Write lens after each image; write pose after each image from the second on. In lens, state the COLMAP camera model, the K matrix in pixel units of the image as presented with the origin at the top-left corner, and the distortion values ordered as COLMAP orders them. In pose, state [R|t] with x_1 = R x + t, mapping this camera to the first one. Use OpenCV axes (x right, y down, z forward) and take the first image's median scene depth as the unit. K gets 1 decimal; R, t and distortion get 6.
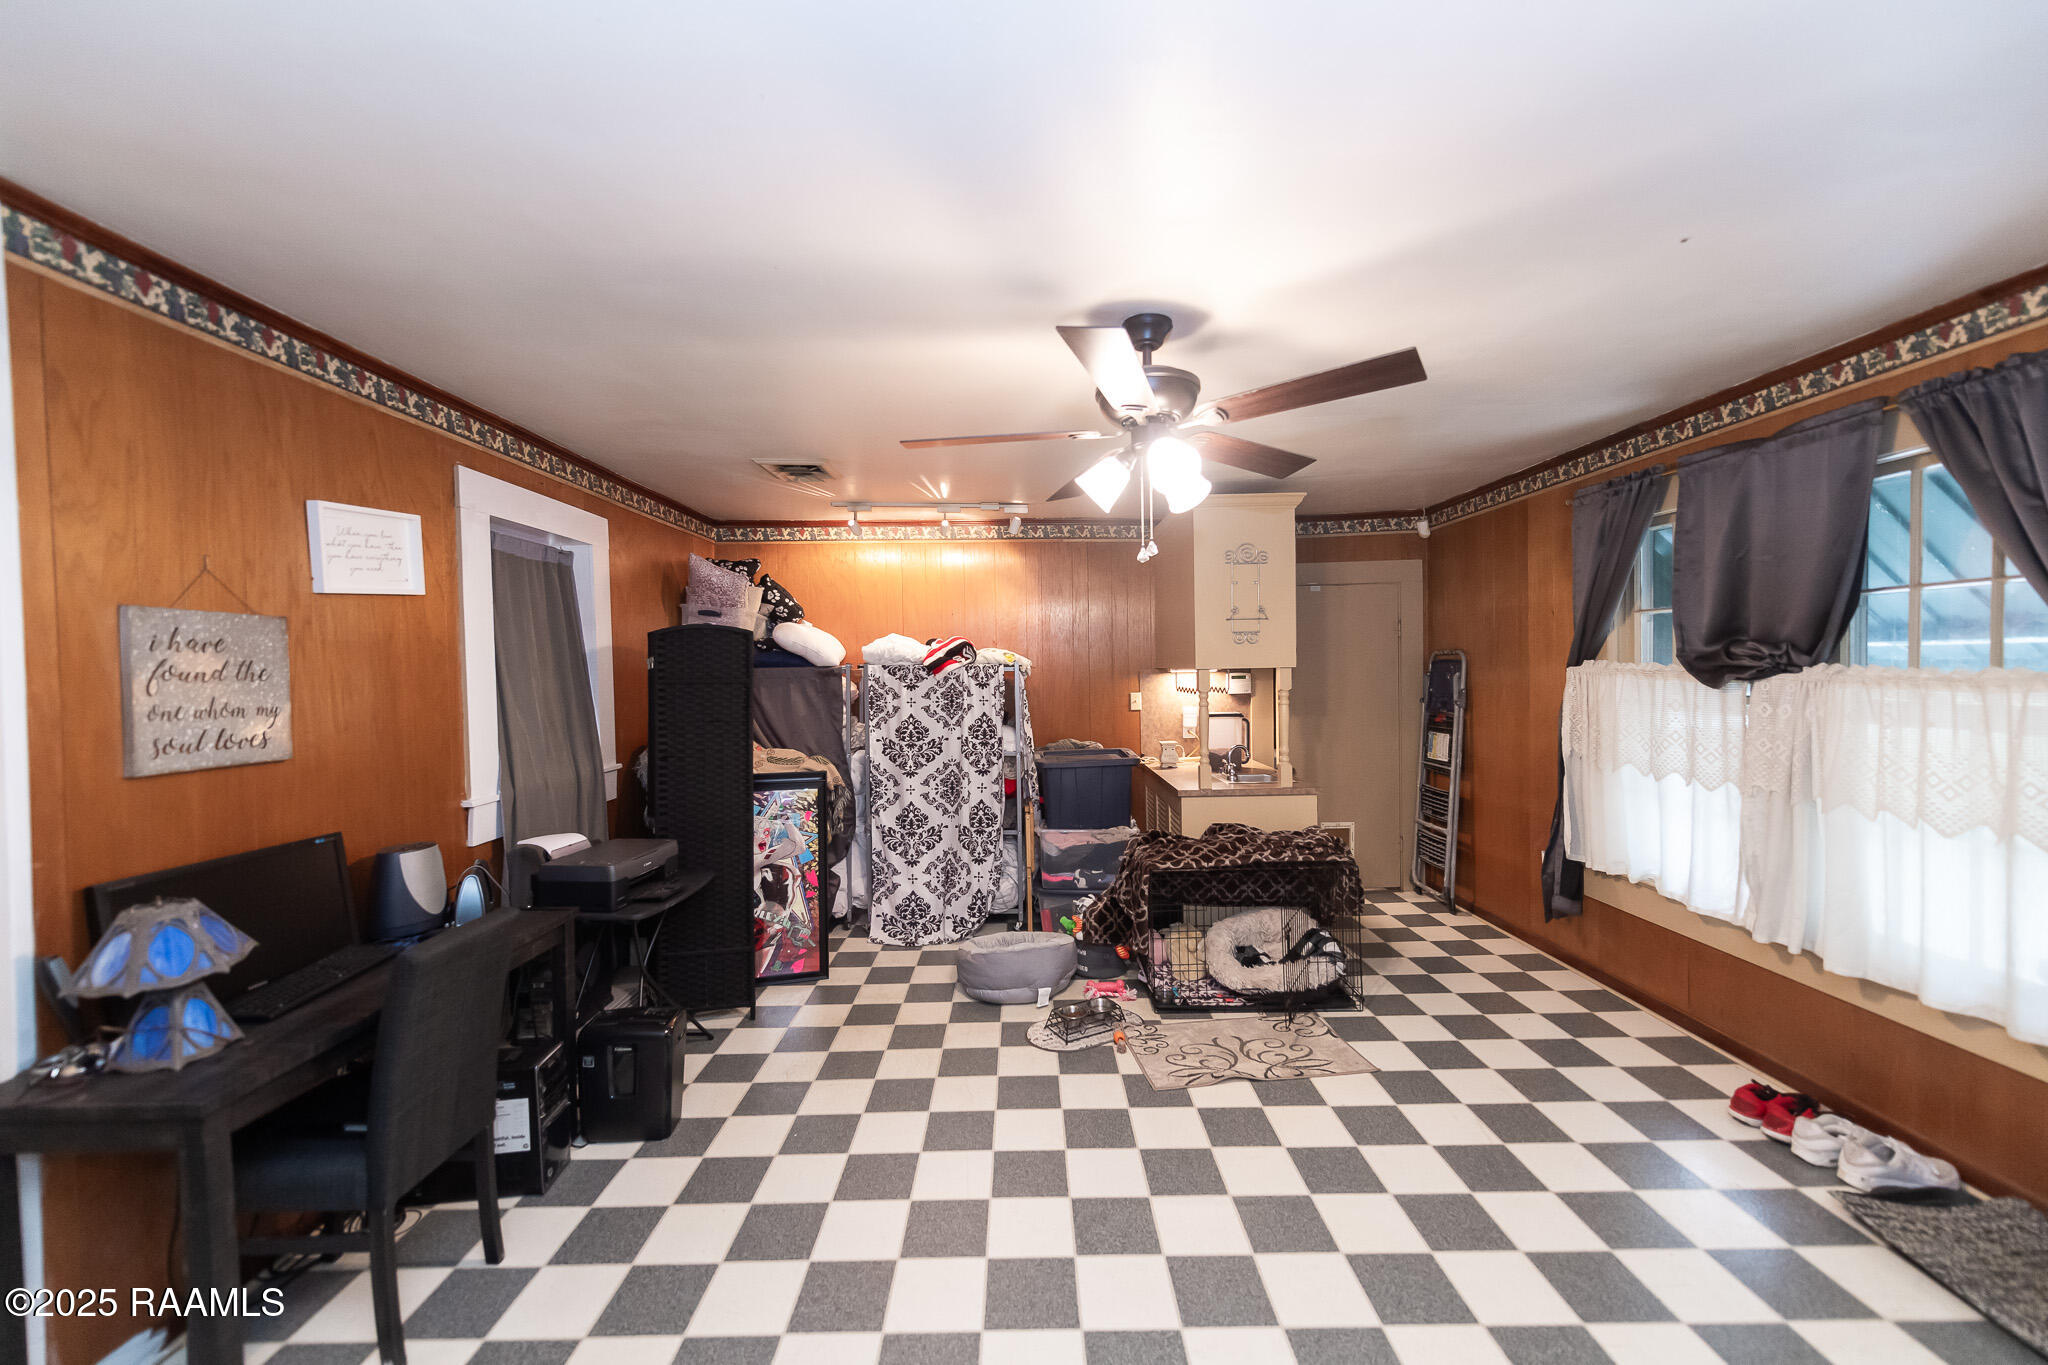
lens RADIAL K [[795.1, 0, 1024.0], [0, 795.1, 682.5], [0, 0, 1]] dist [0.021608, -0.000587]
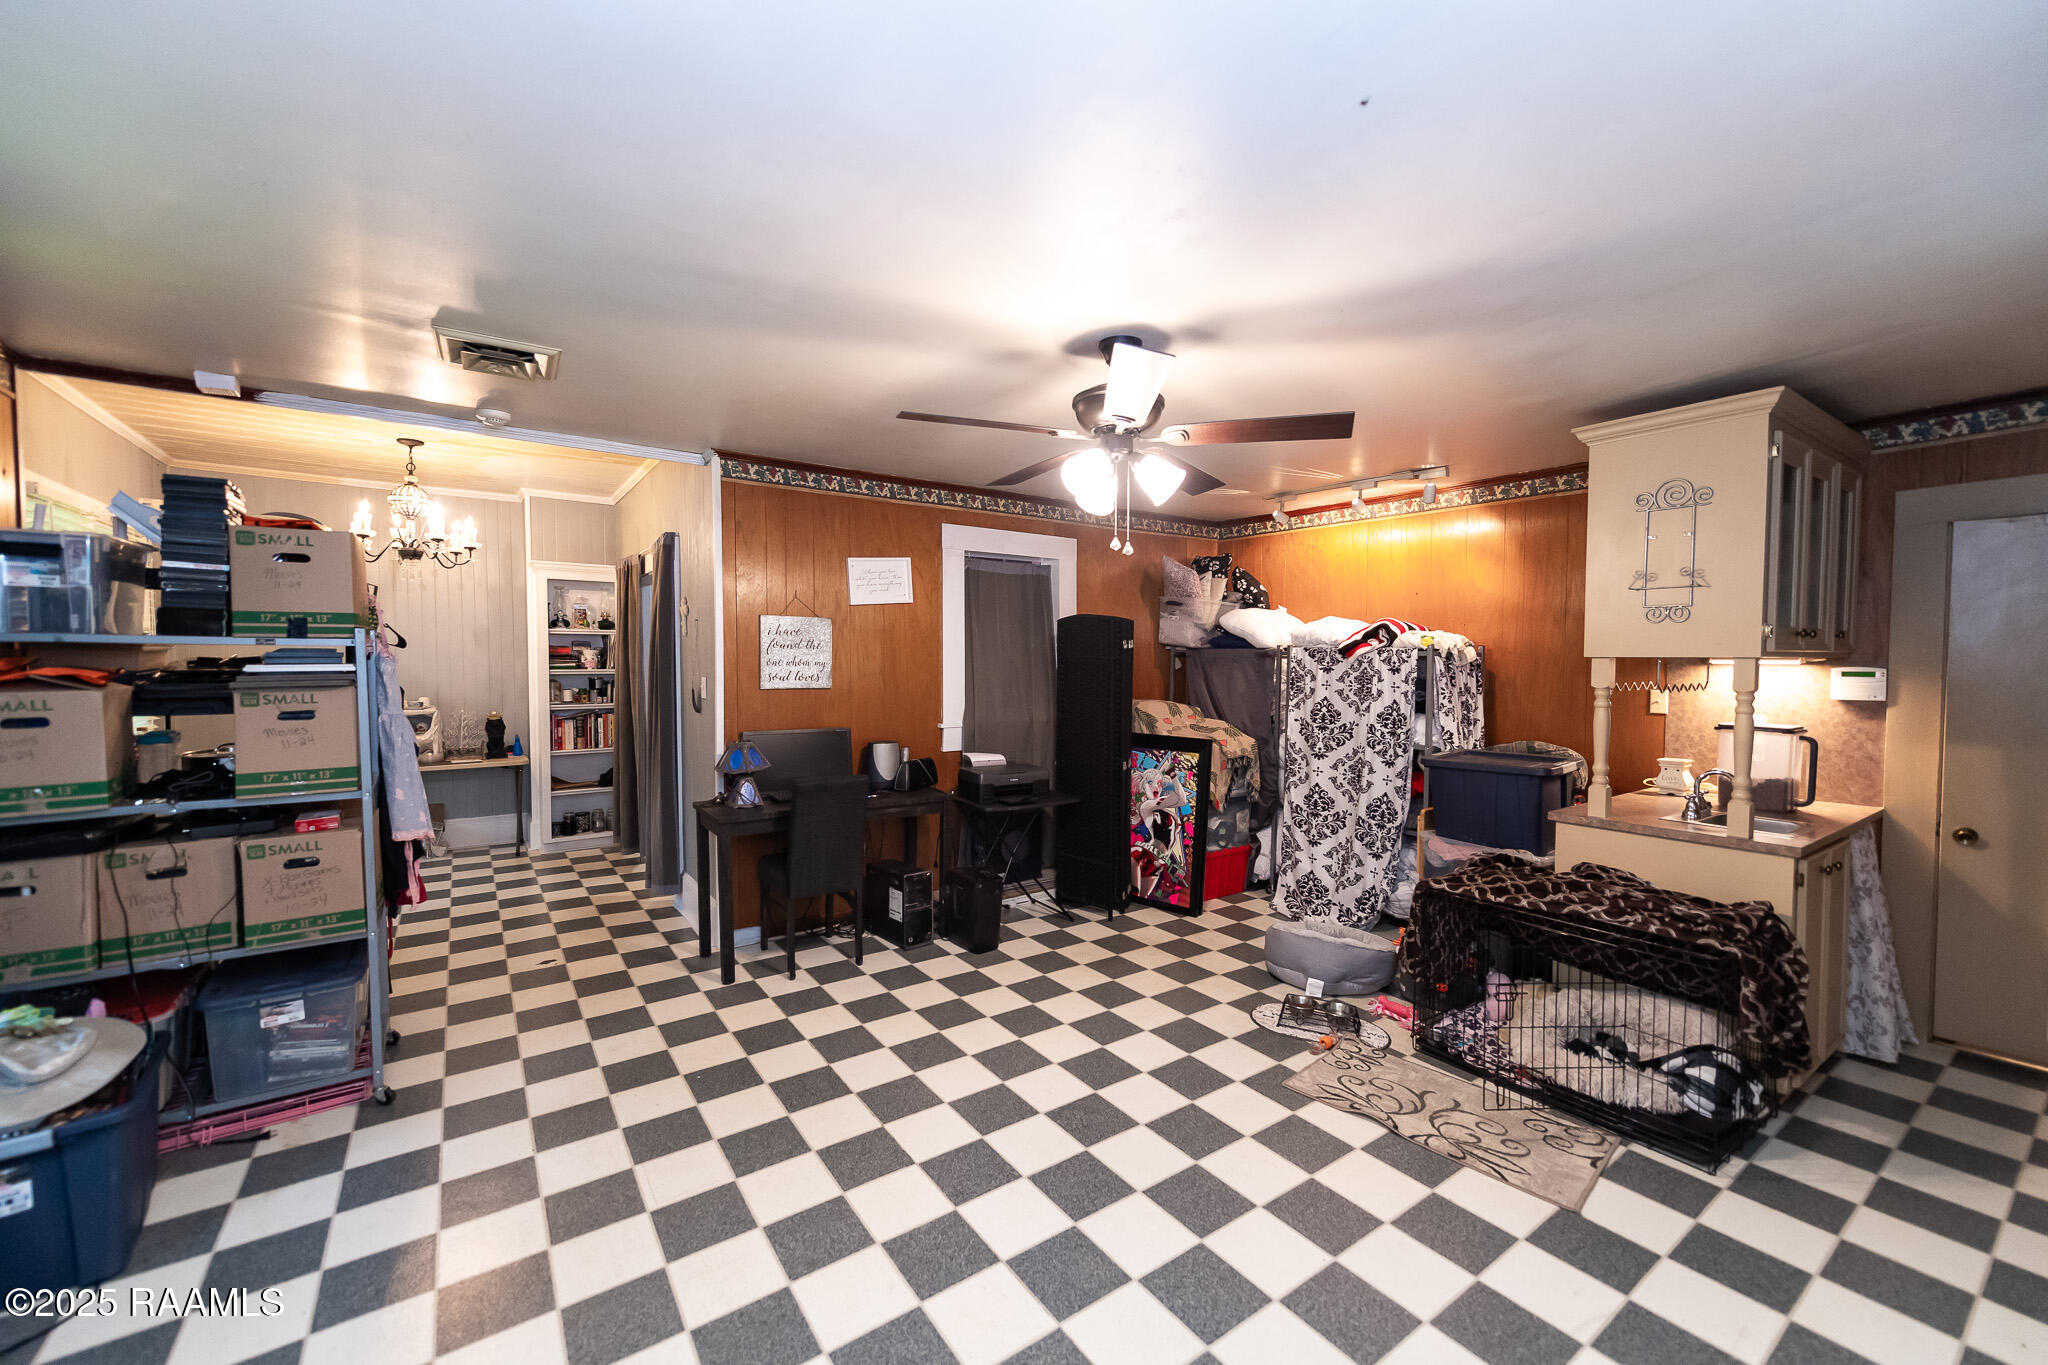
lens RADIAL K [[795.1, 0, 1024.0], [0, 795.1, 682.5], [0, 0, 1]] dist [0.021608, -0.000587]
pose [[0.583069, 0.048353, -0.810983, 0.527768], [-0.030817, 0.998825, 0.037396, -0.004815], [0.811838, 0.003187, 0.583874, 0.121971]]
